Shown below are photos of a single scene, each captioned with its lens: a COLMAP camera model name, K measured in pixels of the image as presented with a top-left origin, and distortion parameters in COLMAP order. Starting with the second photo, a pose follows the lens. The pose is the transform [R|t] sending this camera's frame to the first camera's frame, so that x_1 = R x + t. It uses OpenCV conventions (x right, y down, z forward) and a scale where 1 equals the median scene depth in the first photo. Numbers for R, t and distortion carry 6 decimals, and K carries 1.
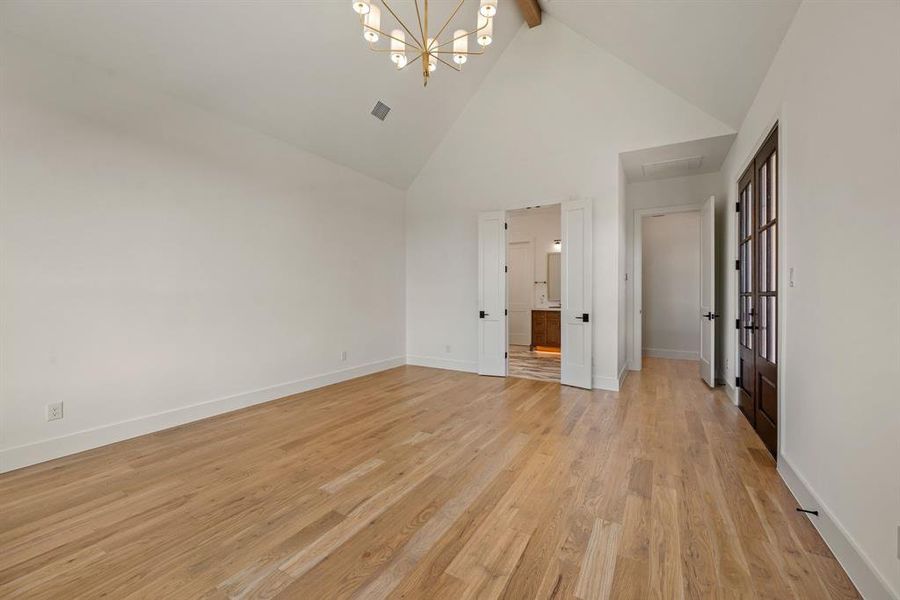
lens RADIAL K [[337.3, 0, 456.0], [0, 337.3, 296.4], [0, 0, 1]] dist [-0.000942, -0.000048]
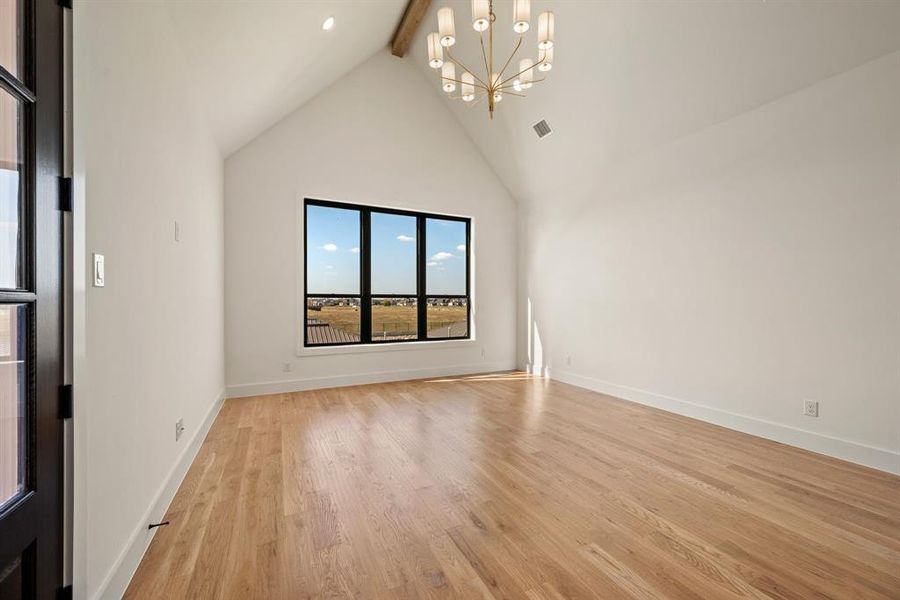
lens RADIAL K [[337.3, 0, 444.3], [0, 337.3, 304.5], [0, 0, 1]] dist [-0.000942, -0.000048]
pose [[-0.535467, 0.000340, -0.844556, 0.730537], [-0.005670, 0.999976, 0.003997, -0.001903], [0.844537, 0.006929, -0.535452, 1.134204]]
